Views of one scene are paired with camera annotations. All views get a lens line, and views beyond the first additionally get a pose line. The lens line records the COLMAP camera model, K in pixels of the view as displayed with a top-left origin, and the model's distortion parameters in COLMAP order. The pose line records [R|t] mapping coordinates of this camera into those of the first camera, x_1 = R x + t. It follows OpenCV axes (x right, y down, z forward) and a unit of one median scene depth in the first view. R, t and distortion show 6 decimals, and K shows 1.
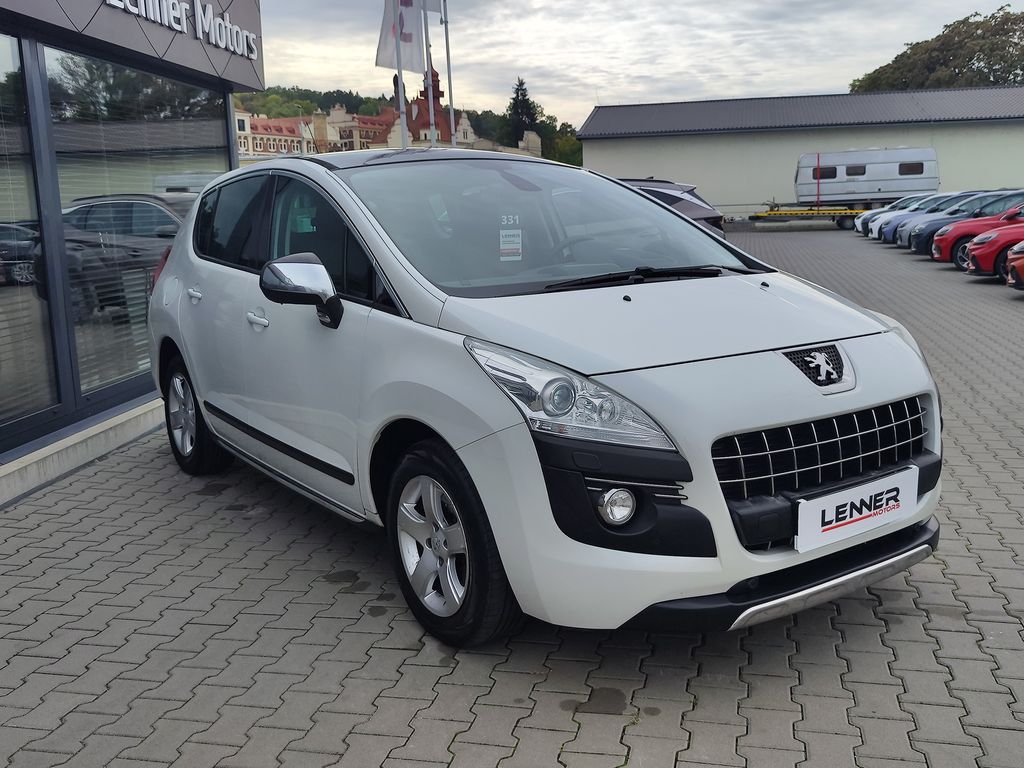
lens RADIAL K [[1004.7, 0, 511.8], [0, 1004.7, 374.7], [0, 0, 1]] dist [0.018730, 0.000000]
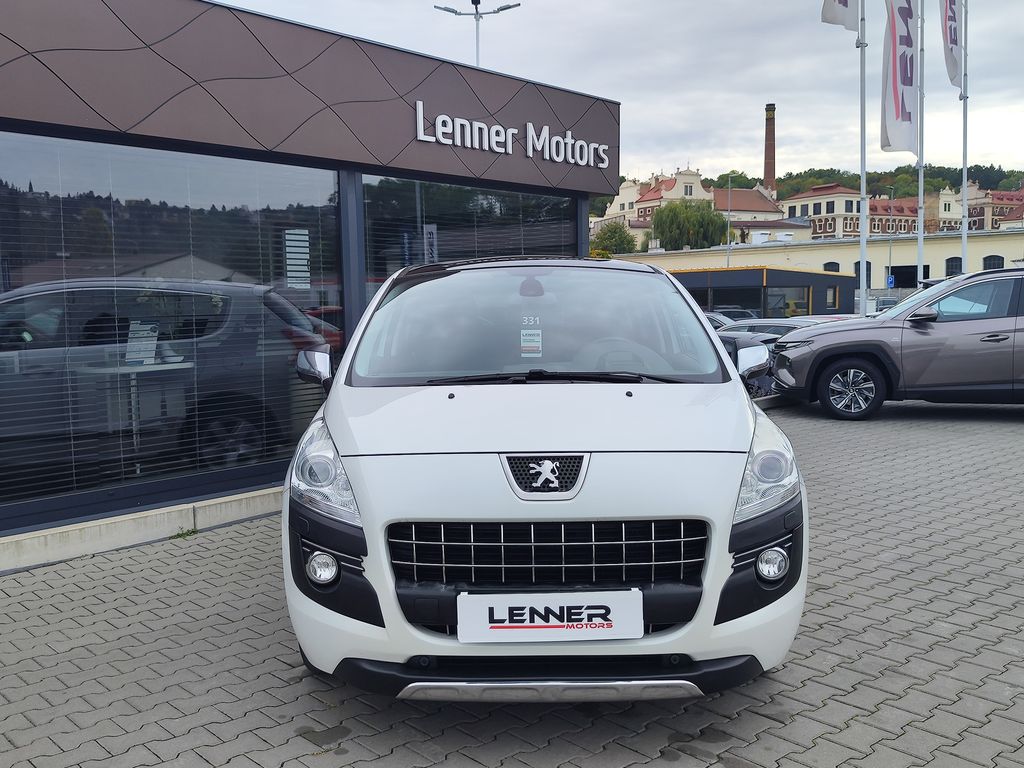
lens RADIAL K [[1004.7, 0, 507.7], [0, 1004.7, 392.4], [0, 0, 1]] dist [0.018730, 0.000000]
pose [[0.809063, 0.070389, -0.583491, 0.224128], [-0.105407, 0.994083, -0.026235, -0.015576], [0.578192, 0.082730, 0.811696, 0.032908]]
